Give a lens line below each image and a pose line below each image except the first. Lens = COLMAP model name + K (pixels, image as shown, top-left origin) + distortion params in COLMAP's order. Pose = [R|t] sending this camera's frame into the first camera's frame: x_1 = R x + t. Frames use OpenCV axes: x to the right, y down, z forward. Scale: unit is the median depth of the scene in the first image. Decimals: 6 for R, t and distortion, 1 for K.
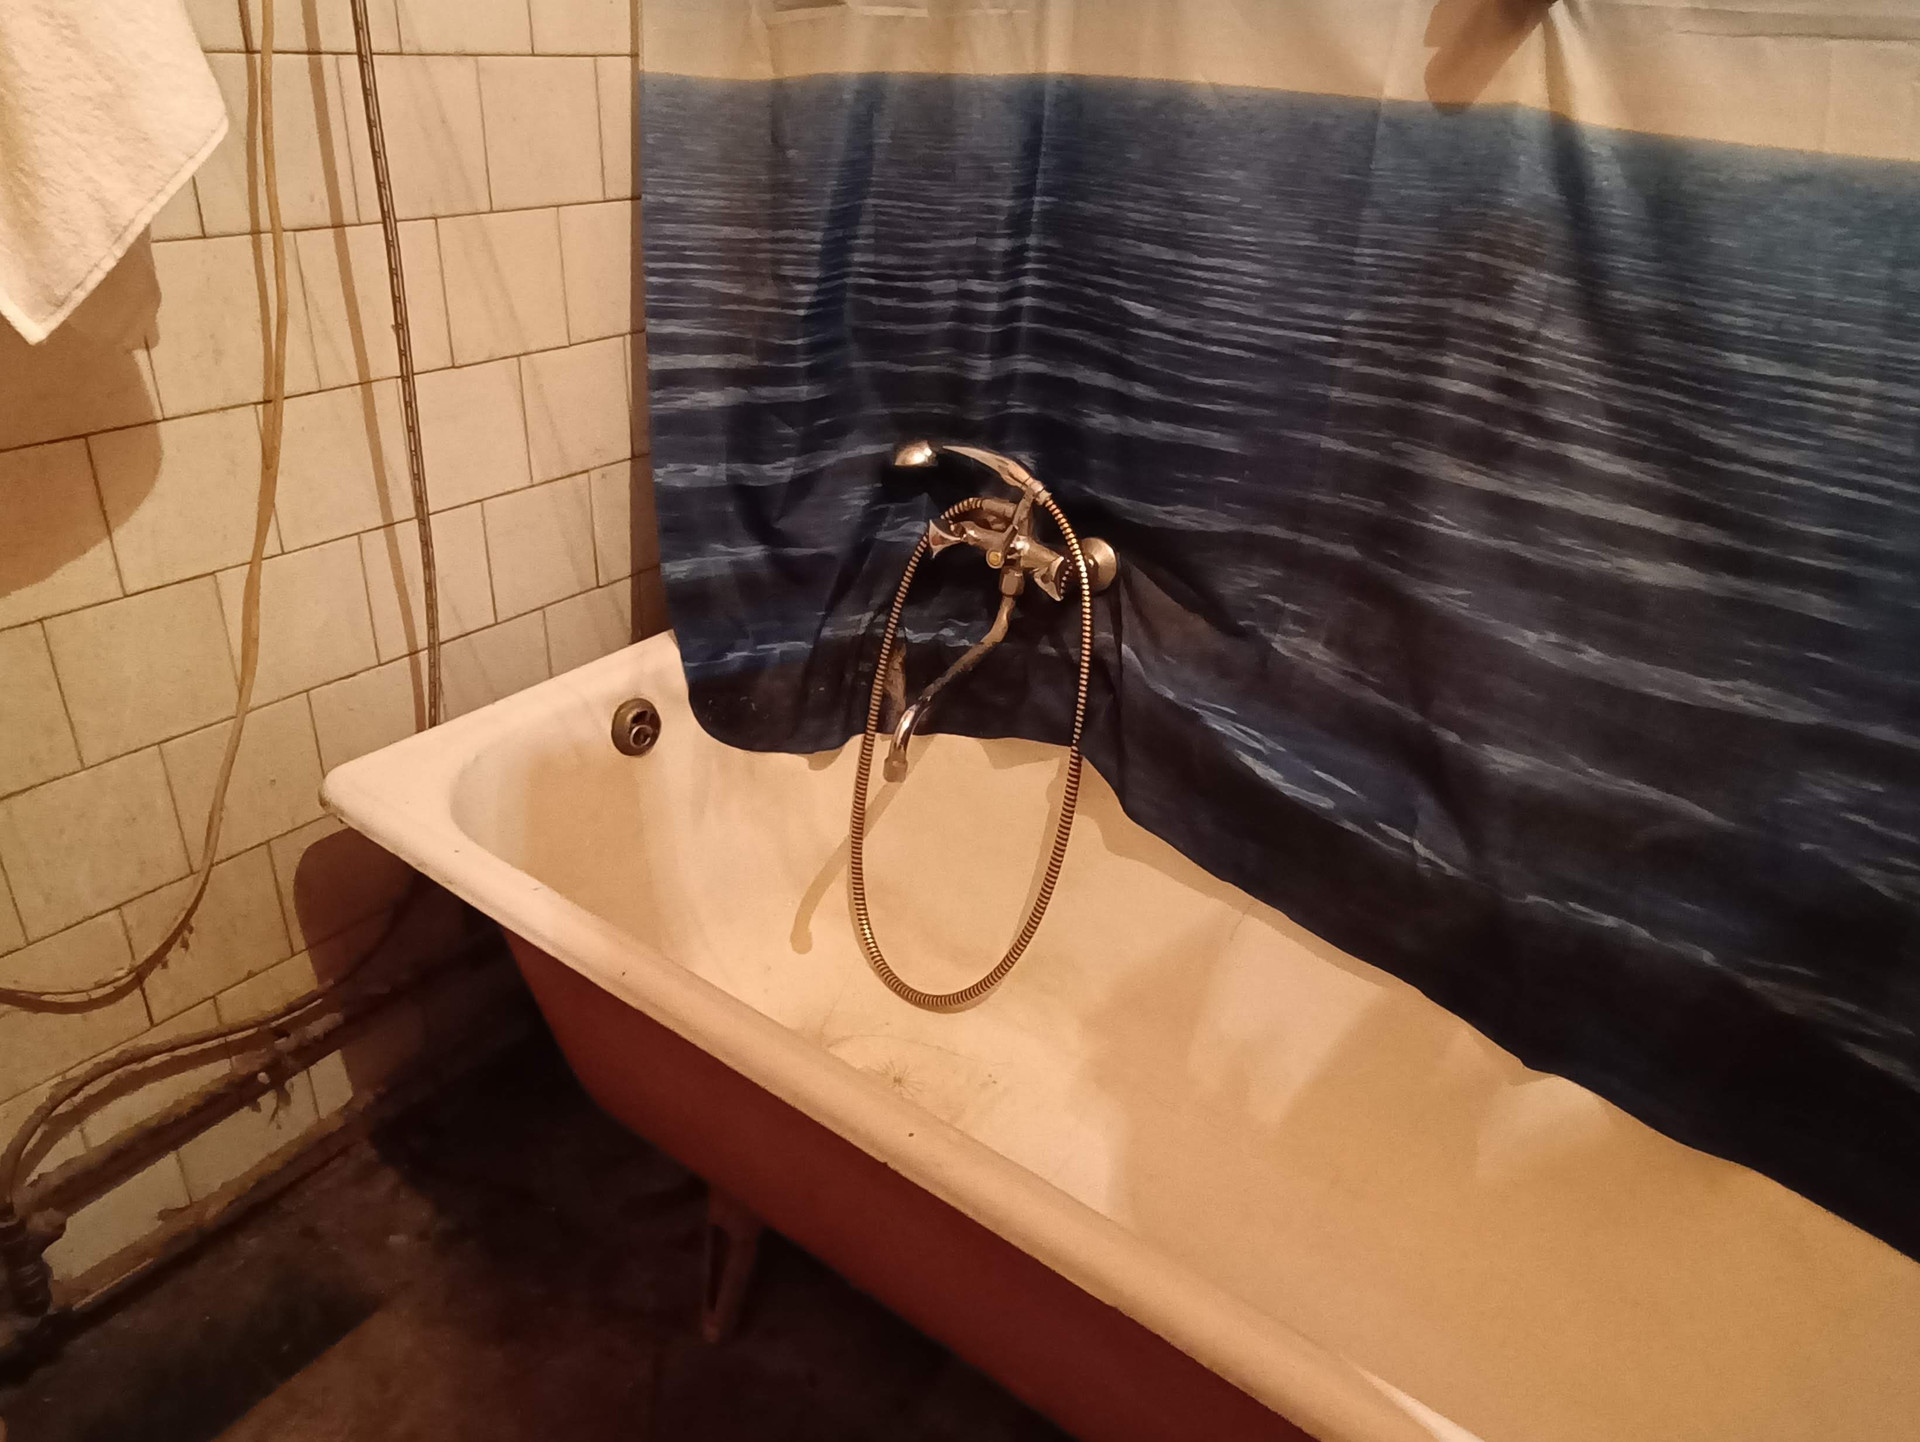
lens RADIAL K [[1357.8, 0, 969.5], [0, 1357.8, 702.3], [0, 0, 1]] dist [-0.029282, 0.013450]
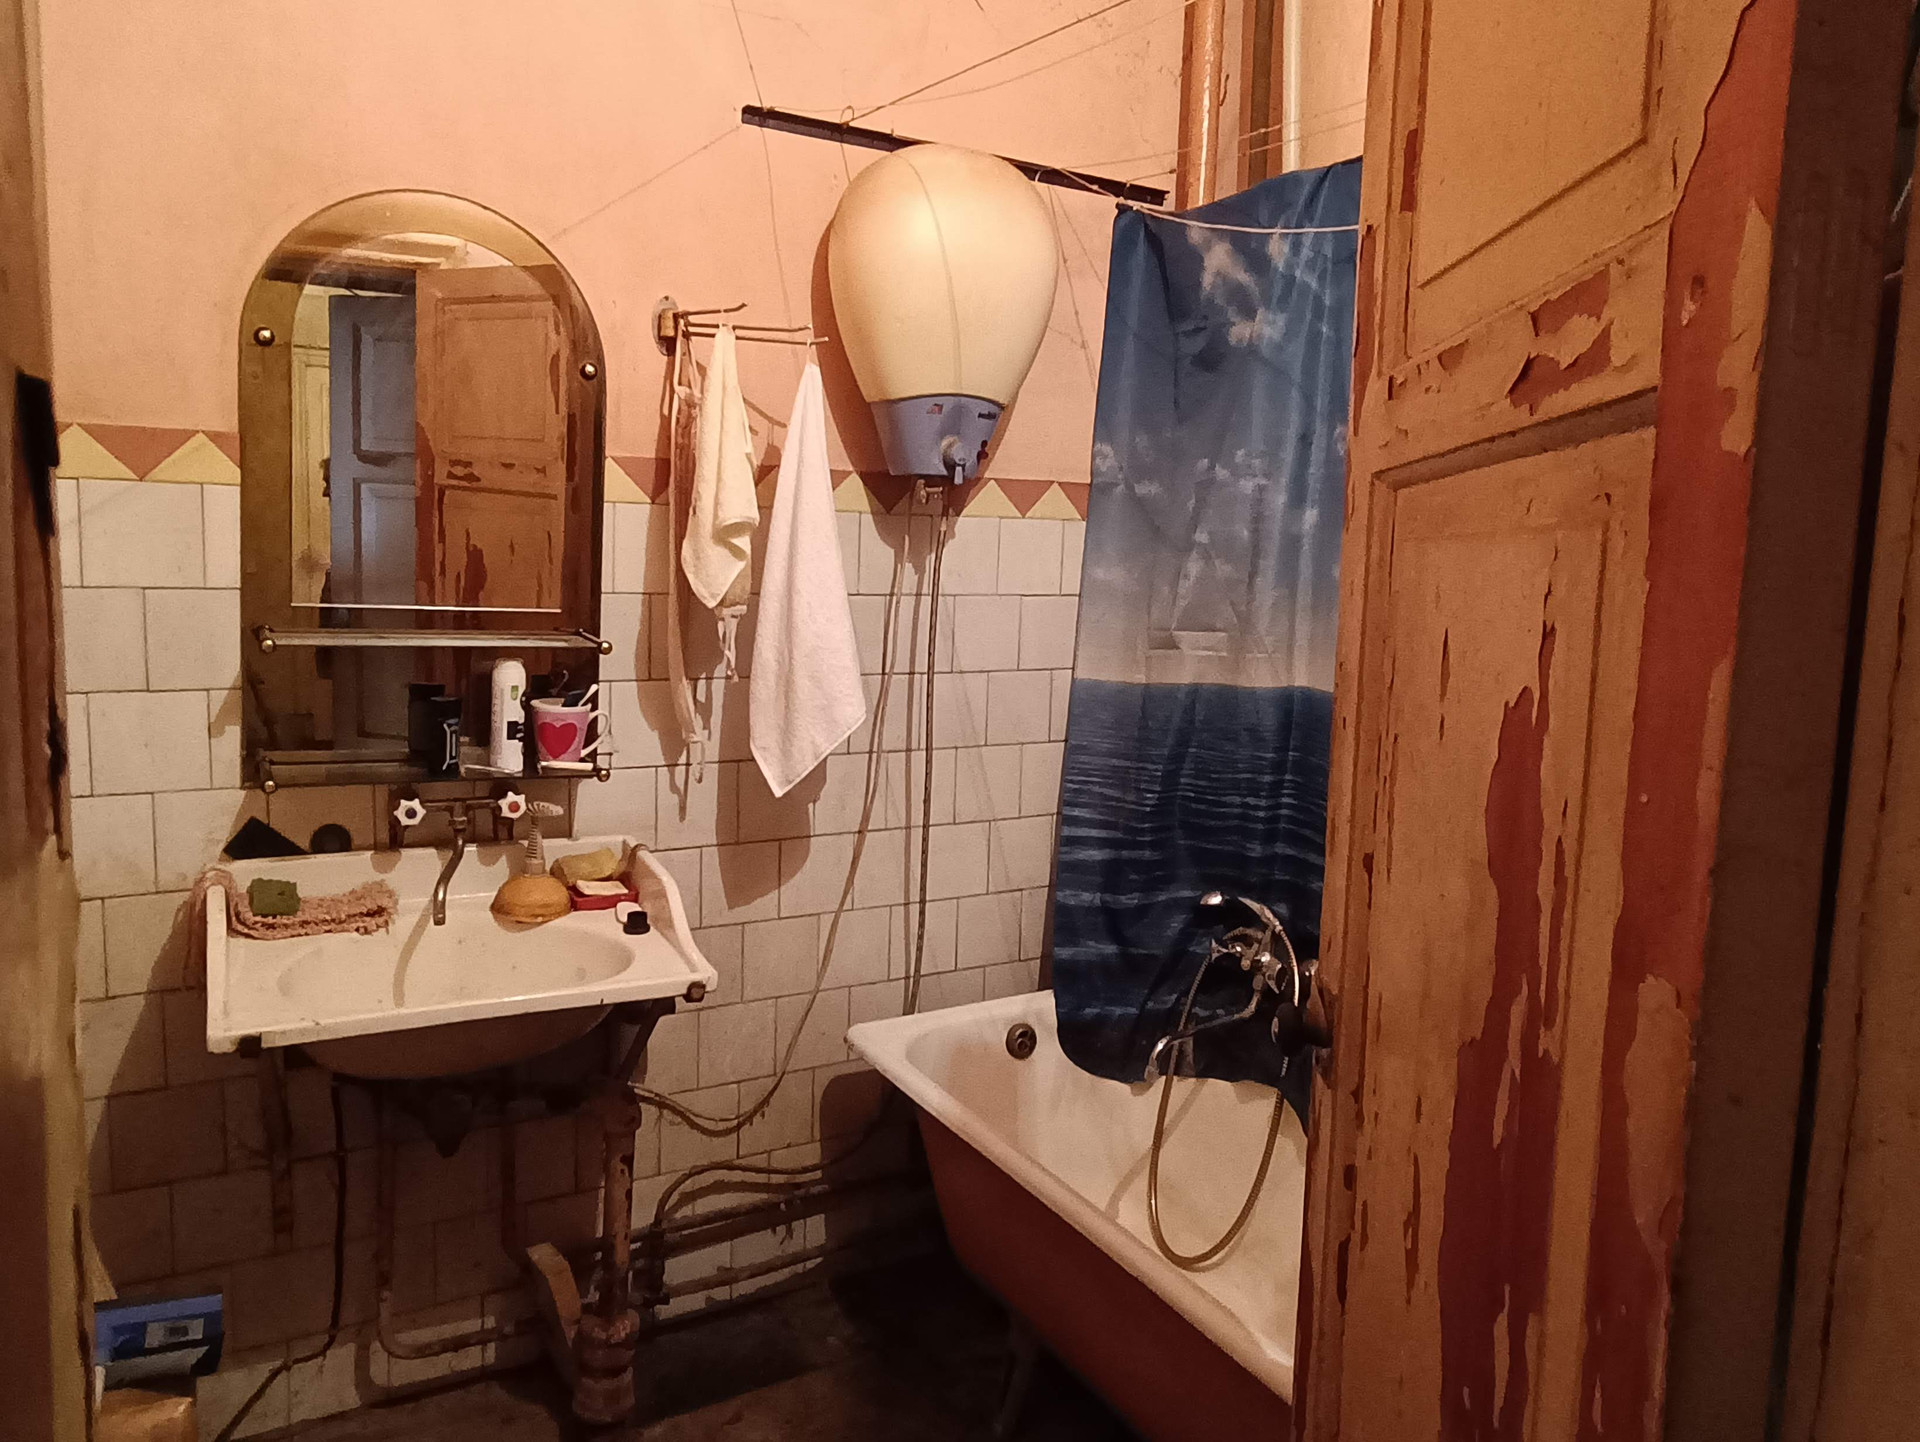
lens RADIAL K [[1357.8, 0, 954.2], [0, 1357.8, 715.1], [0, 0, 1]] dist [-0.029282, 0.013450]
pose [[0.915110, 0.039448, -0.401269, 0.339018], [-0.173408, 0.936967, -0.303353, 0.166606], [0.364009, 0.347185, 0.864268, -0.623923]]
